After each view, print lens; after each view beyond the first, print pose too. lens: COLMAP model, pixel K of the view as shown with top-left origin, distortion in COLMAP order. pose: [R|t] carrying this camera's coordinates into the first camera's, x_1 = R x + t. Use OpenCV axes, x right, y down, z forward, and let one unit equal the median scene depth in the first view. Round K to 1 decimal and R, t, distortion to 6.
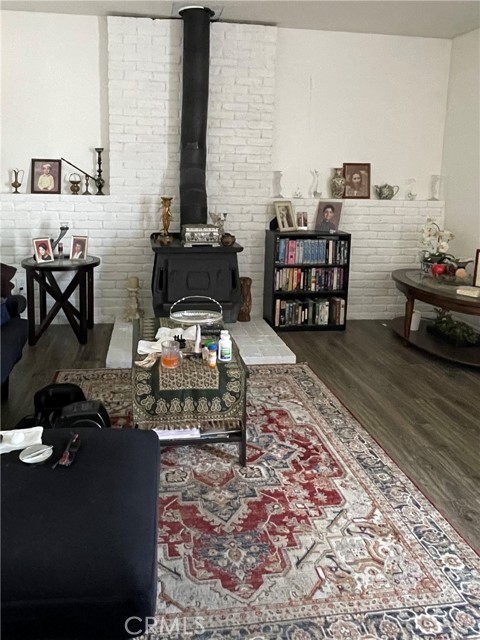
lens RADIAL K [[725.3, 0, 210.0], [0, 725.3, 319.7], [0, 0, 1]] dist [0.035023, 0.002373]
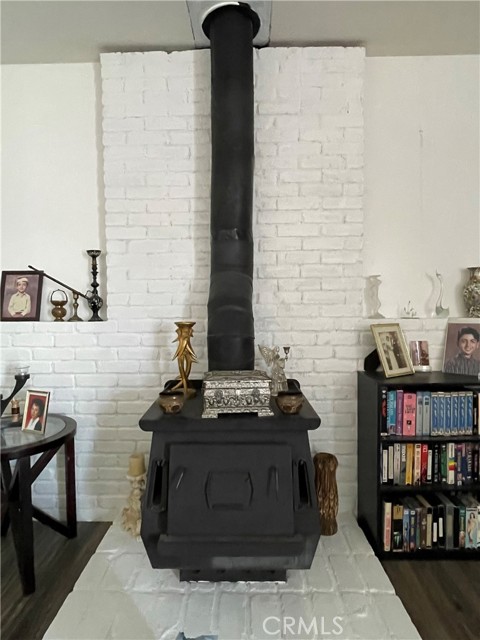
lens RADIAL K [[507.9, 0, 240.0], [0, 507.9, 320.0], [0, 0, 1]] dist [-0.004068, -0.002828]
pose [[0.993444, -0.023915, -0.111787, 0.029094], [0.004990, 0.986012, -0.166598, -0.098881], [0.114207, 0.164948, 0.979668, 0.586536]]
